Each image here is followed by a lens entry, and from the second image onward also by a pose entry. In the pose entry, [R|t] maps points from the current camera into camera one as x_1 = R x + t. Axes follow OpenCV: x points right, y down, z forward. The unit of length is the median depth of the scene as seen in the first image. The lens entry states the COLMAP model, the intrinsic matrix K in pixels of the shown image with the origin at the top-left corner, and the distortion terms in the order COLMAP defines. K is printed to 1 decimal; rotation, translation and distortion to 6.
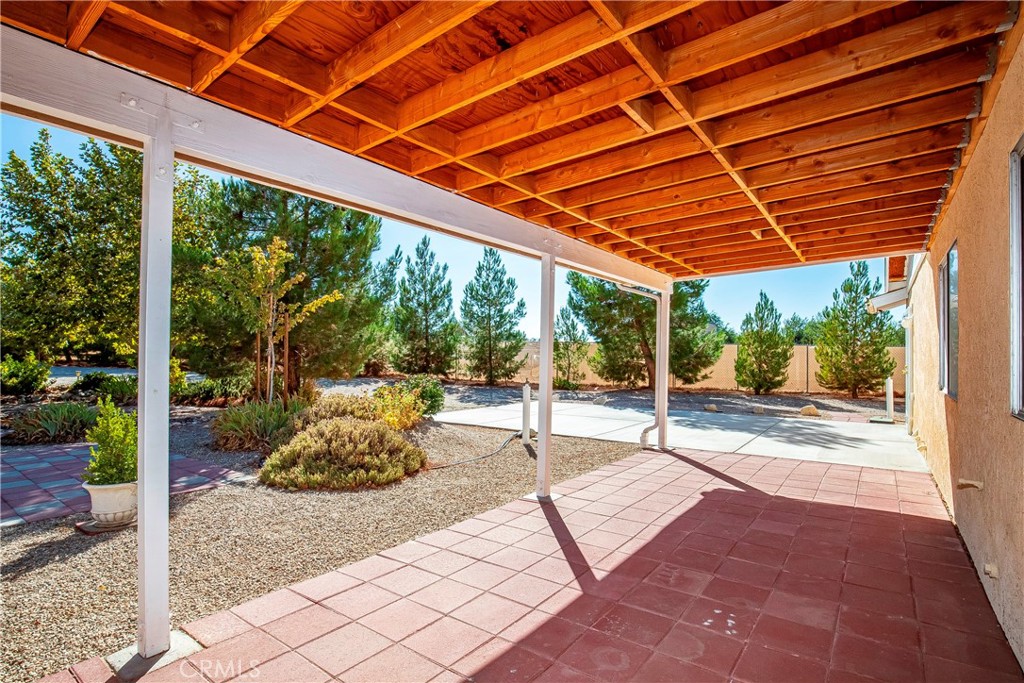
lens RADIAL K [[504.4, 0, 508.1], [0, 504.4, 347.5], [0, 0, 1]] dist [-0.009721, -0.000416]
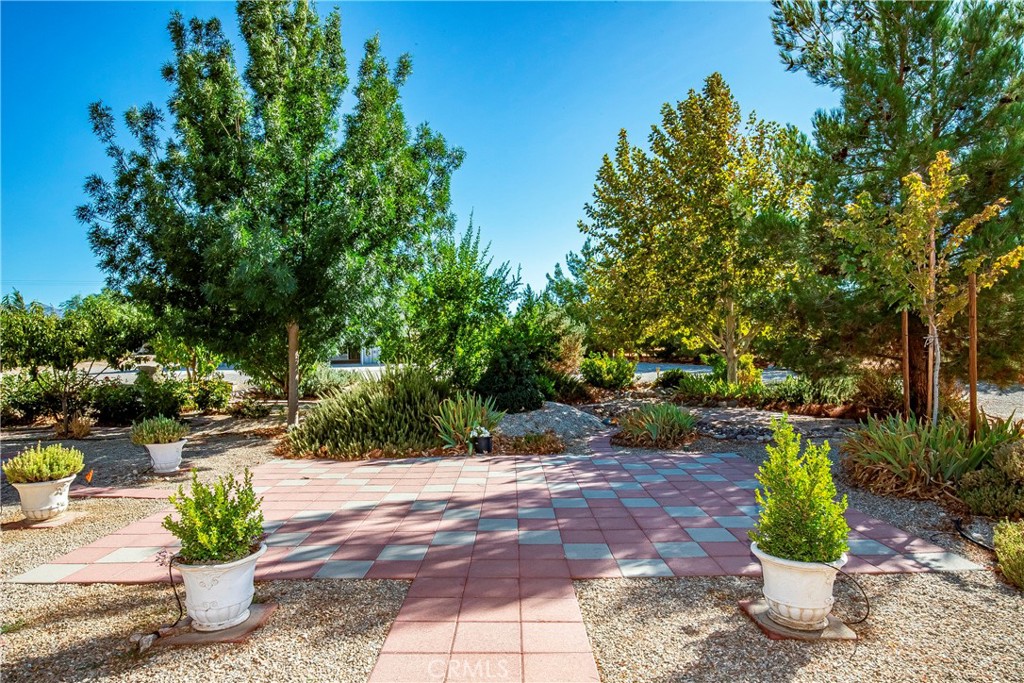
lens RADIAL K [[586.5, 0, 508.5], [0, 586.5, 343.5], [0, 0, 1]] dist [0.000617, -0.000525]
pose [[0.598449, -0.026873, -0.800710, -0.124088], [0.032239, 0.999436, -0.009447, 0.001686], [0.800512, -0.020160, 0.598977, 0.087900]]
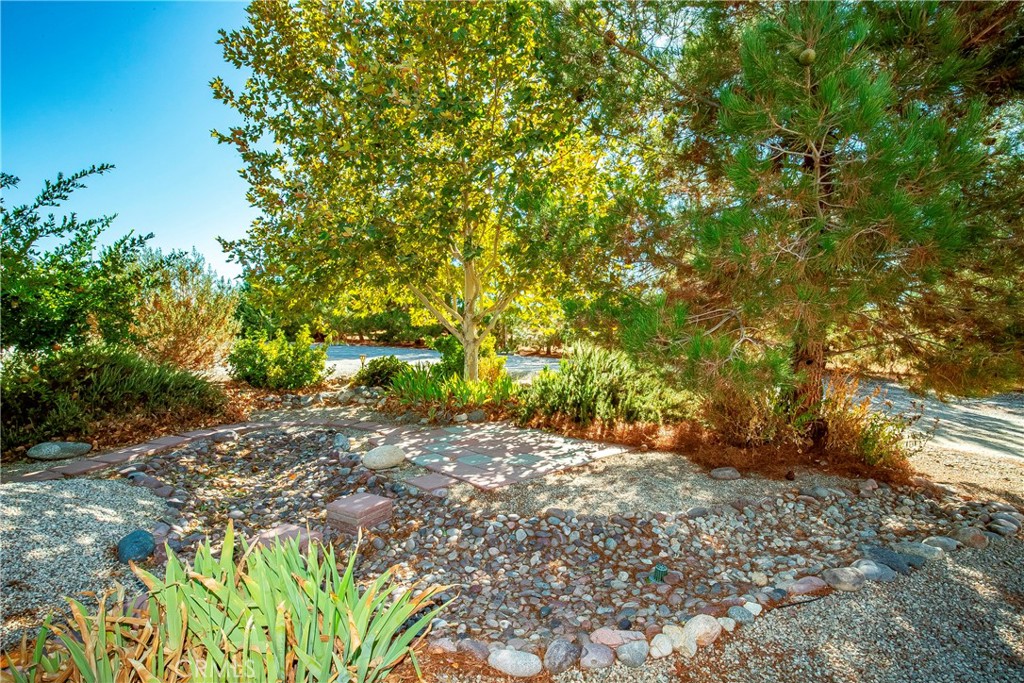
lens RADIAL K [[474.9, 0, 513.5], [0, 474.9, 340.2], [0, 0, 1]] dist [-0.003149, 0.000147]
pose [[0.913429, -0.002118, -0.406992, -0.458097], [0.012741, 0.999645, 0.023392, 0.017866], [0.406798, -0.026553, 0.913132, 0.553585]]
